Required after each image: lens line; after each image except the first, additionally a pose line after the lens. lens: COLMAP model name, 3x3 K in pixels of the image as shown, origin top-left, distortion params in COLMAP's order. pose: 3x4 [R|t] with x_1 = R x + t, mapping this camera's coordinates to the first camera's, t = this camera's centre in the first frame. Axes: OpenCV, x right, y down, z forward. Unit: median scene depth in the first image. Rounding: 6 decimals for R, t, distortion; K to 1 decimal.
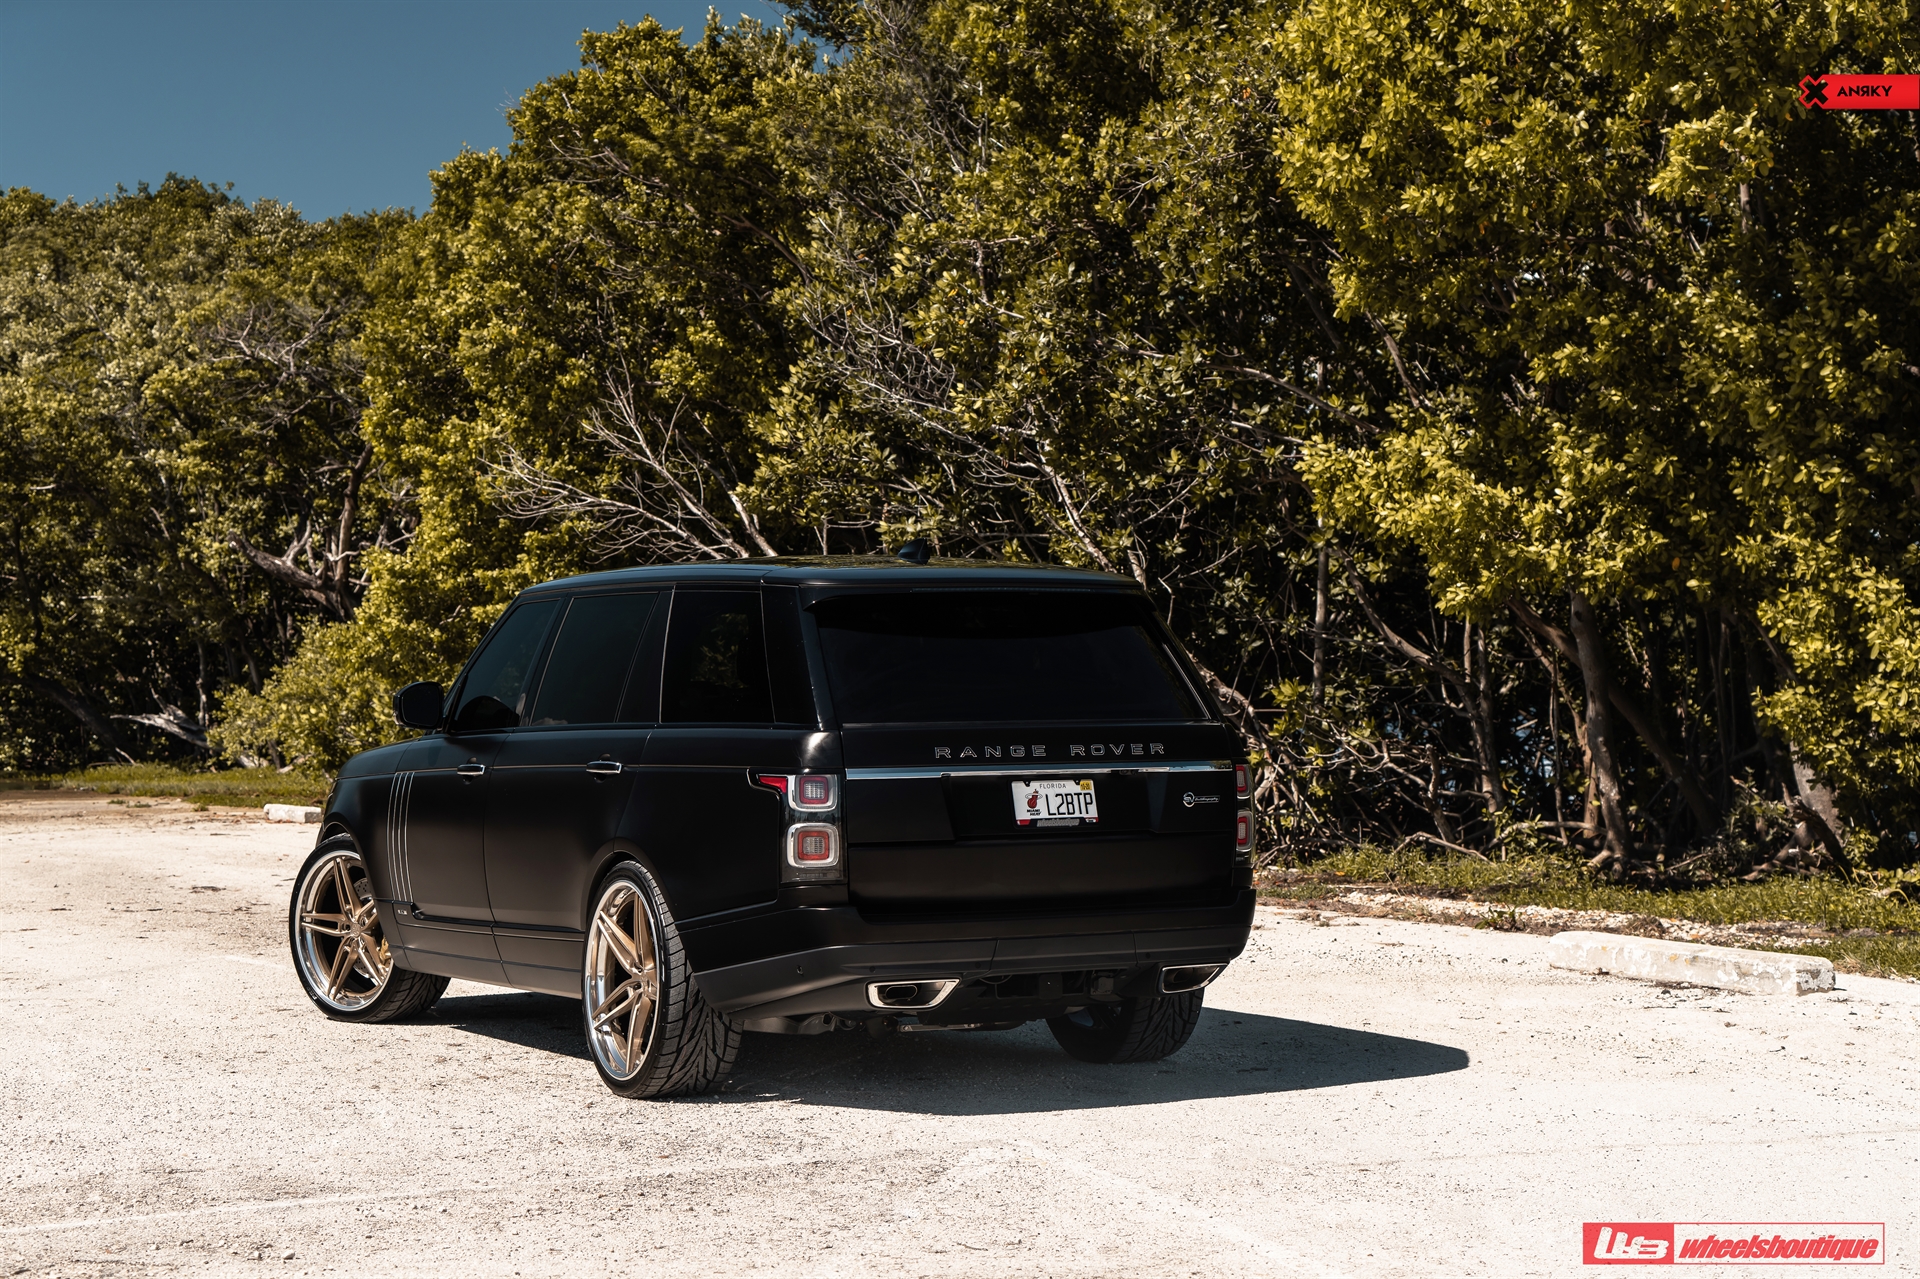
lens RADIAL K [[3449.9, 0, 954.5], [0, 3449.9, 636.6], [0, 0, 1]] dist [0.132331, 0.000000]
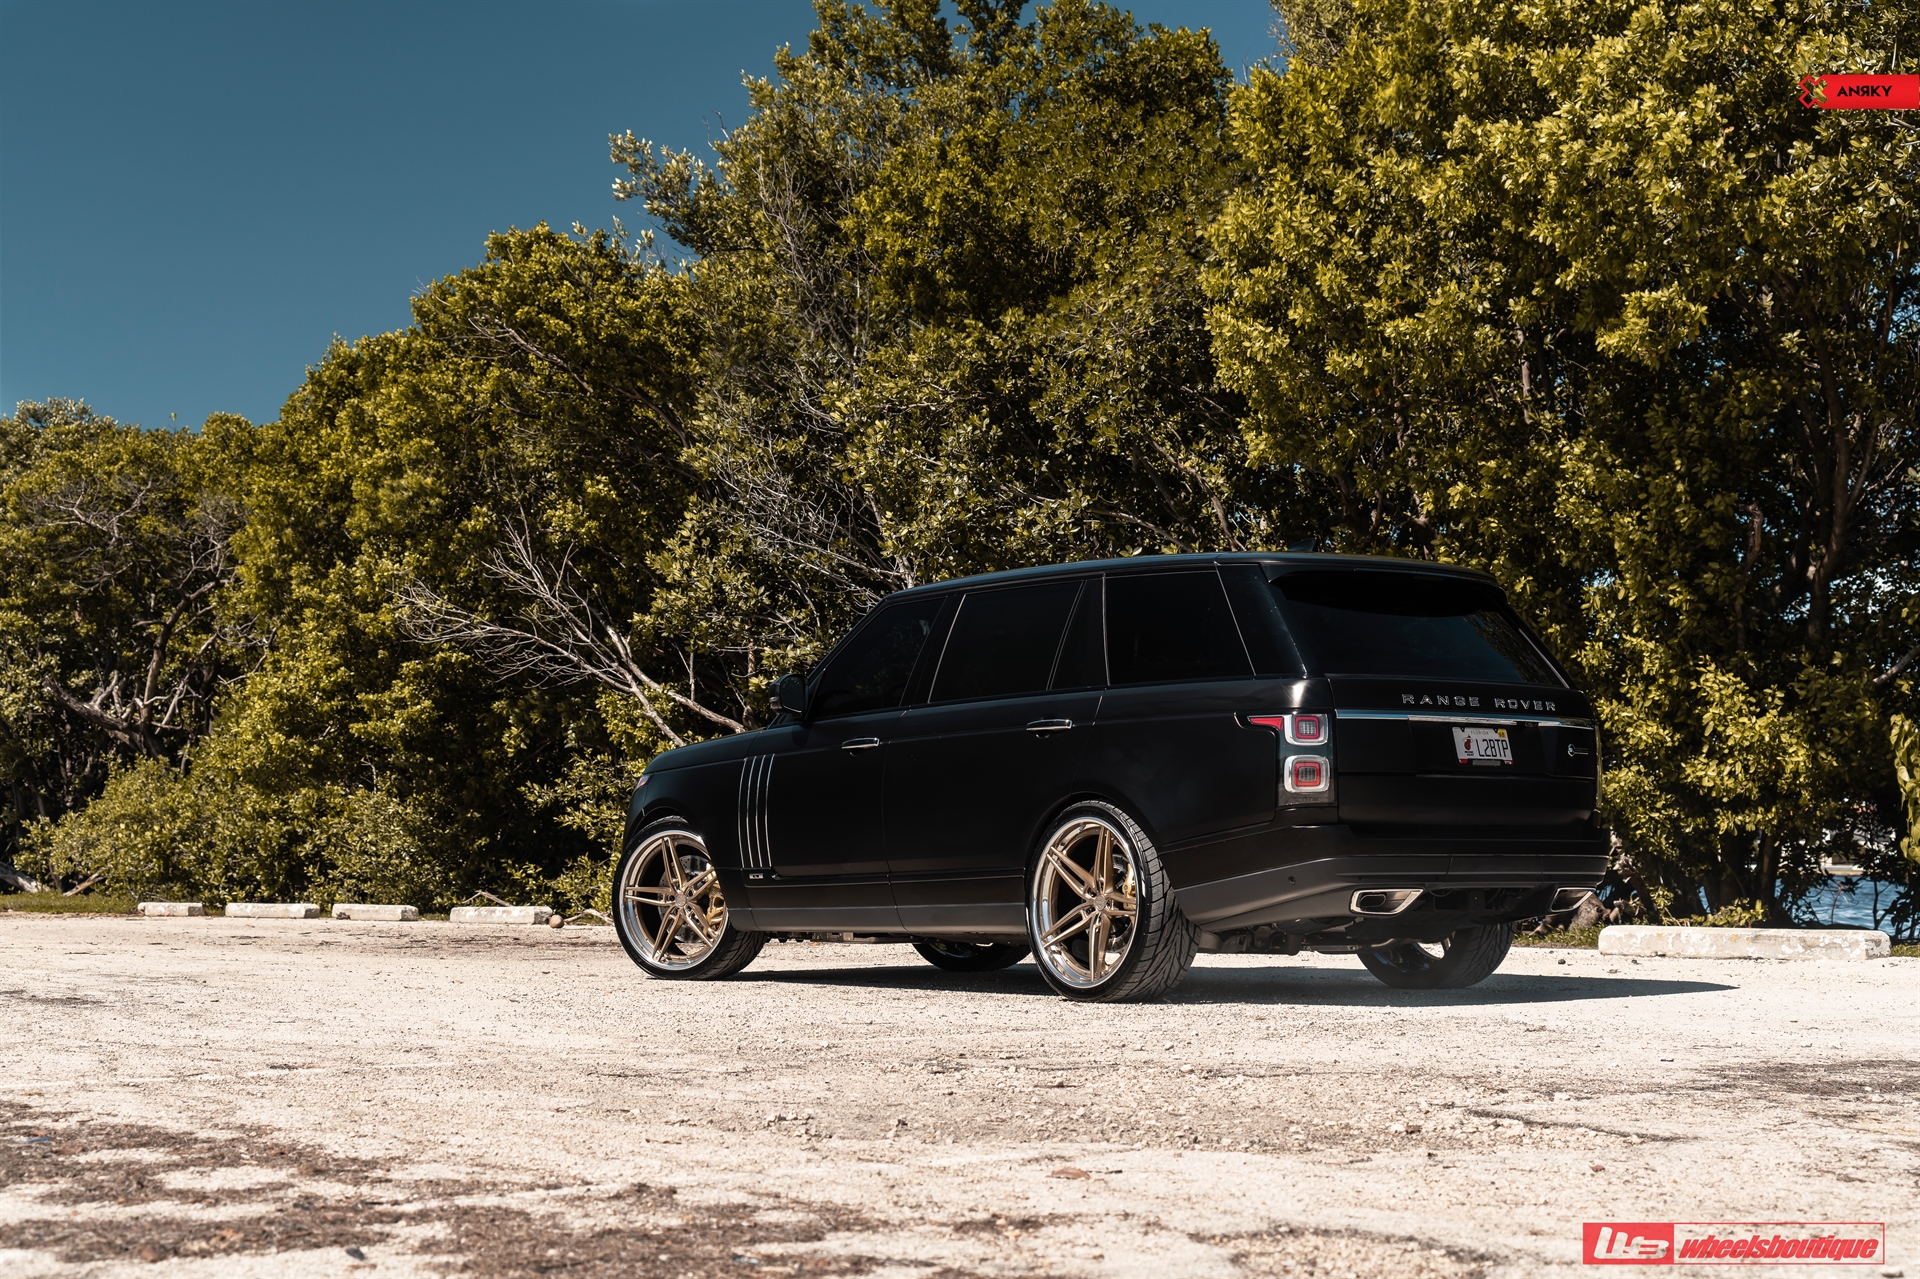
lens RADIAL K [[2892.7, 0, 963.0], [0, 2892.7, 634.6], [0, 0, 1]] dist [0.082570, 0.000000]
pose [[0.984911, 0.022678, 0.171569, -0.168162], [-0.010632, 0.997433, -0.070807, 0.043250], [-0.172735, 0.067914, 0.982624, 0.022022]]
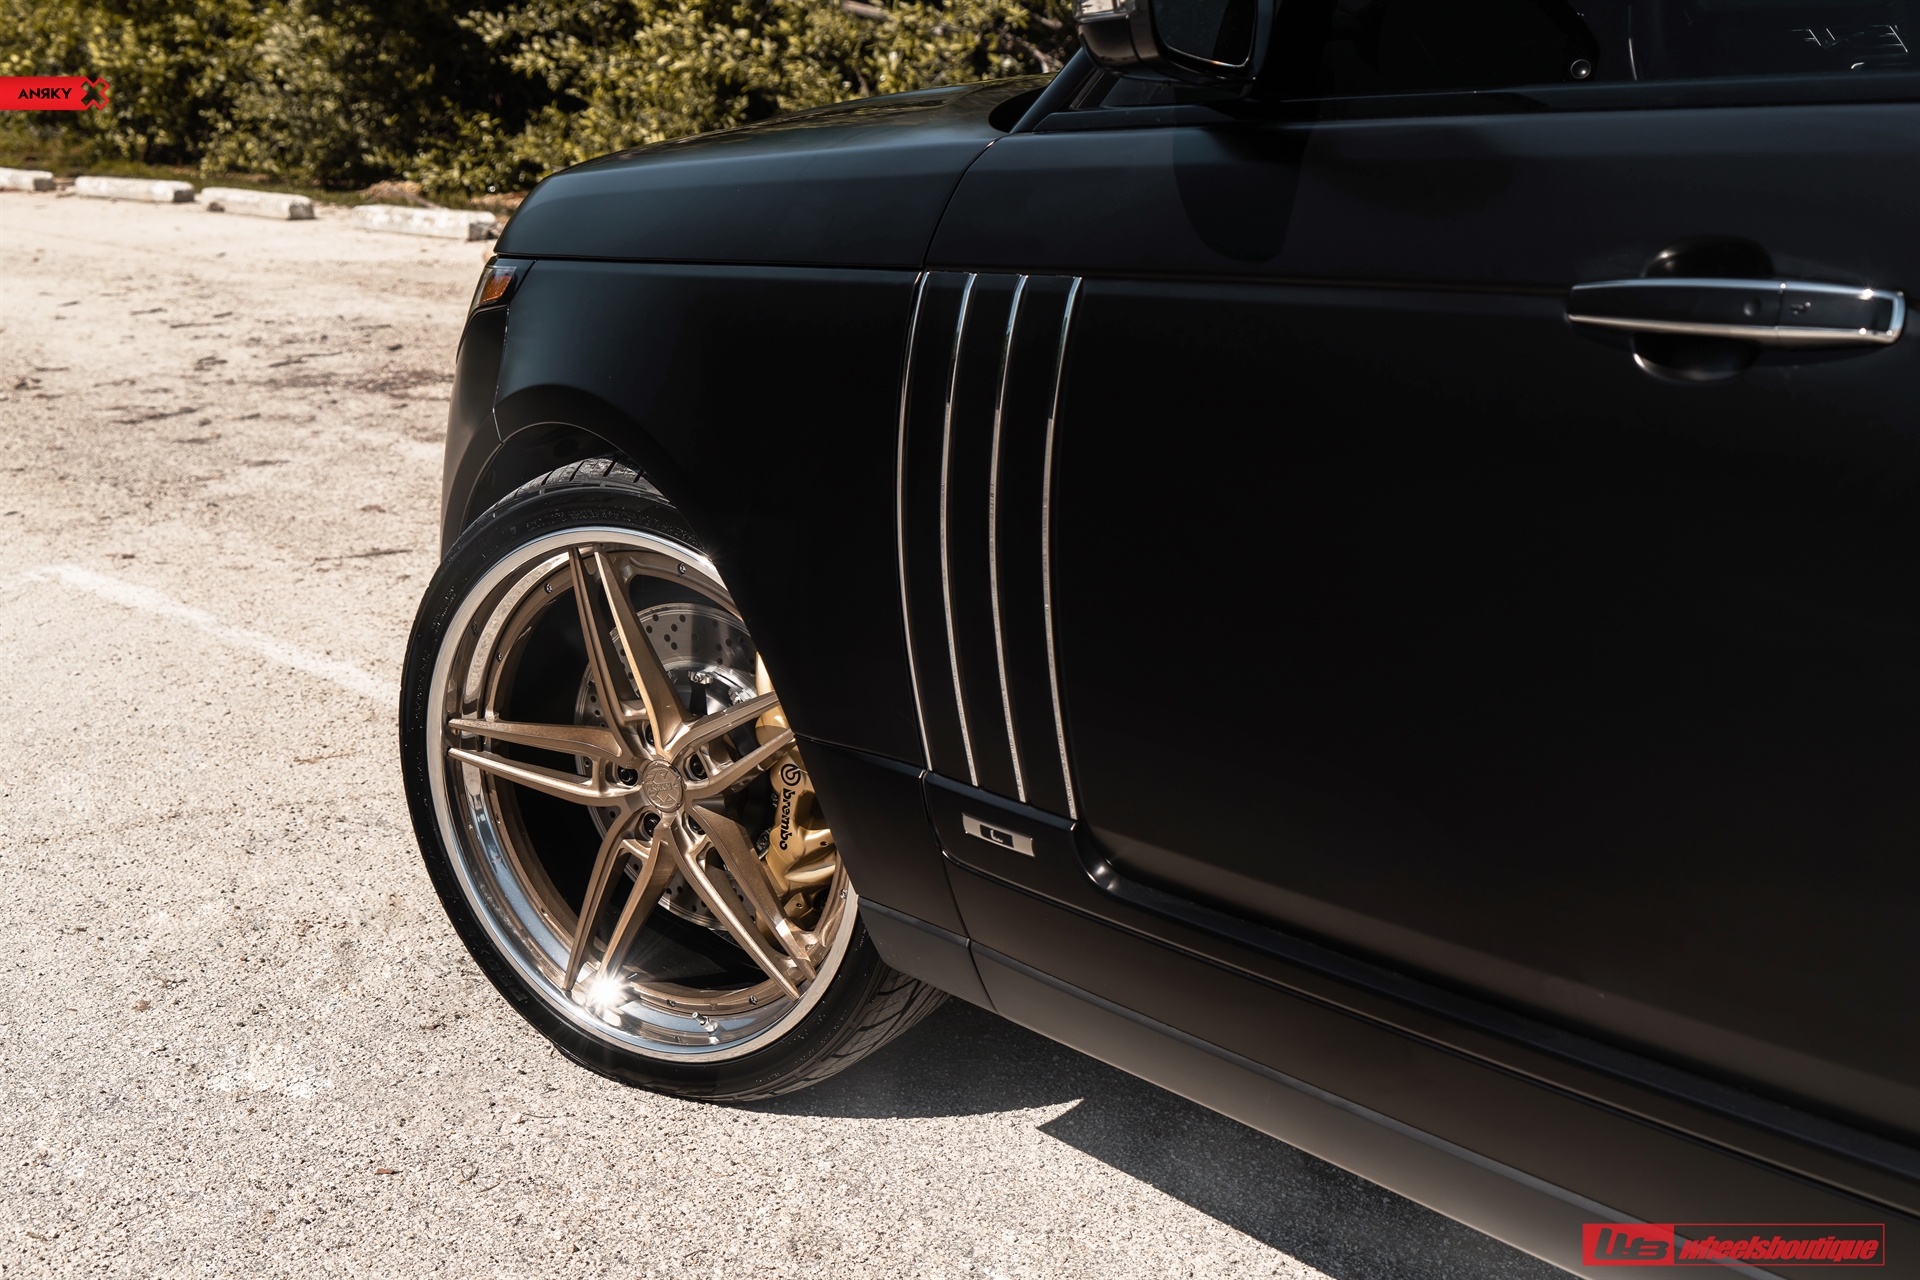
lens RADIAL K [[2616.2, 0, 962.0], [0, 2616.2, 637.8], [0, 0, 1]] dist [0.028825, 0.000000]
pose [[0.984457, -0.059713, 0.165162, -0.124737], [0.018272, 0.970145, 0.241837, 0.013131], [-0.174672, -0.235061, 0.956157, 0.534592]]
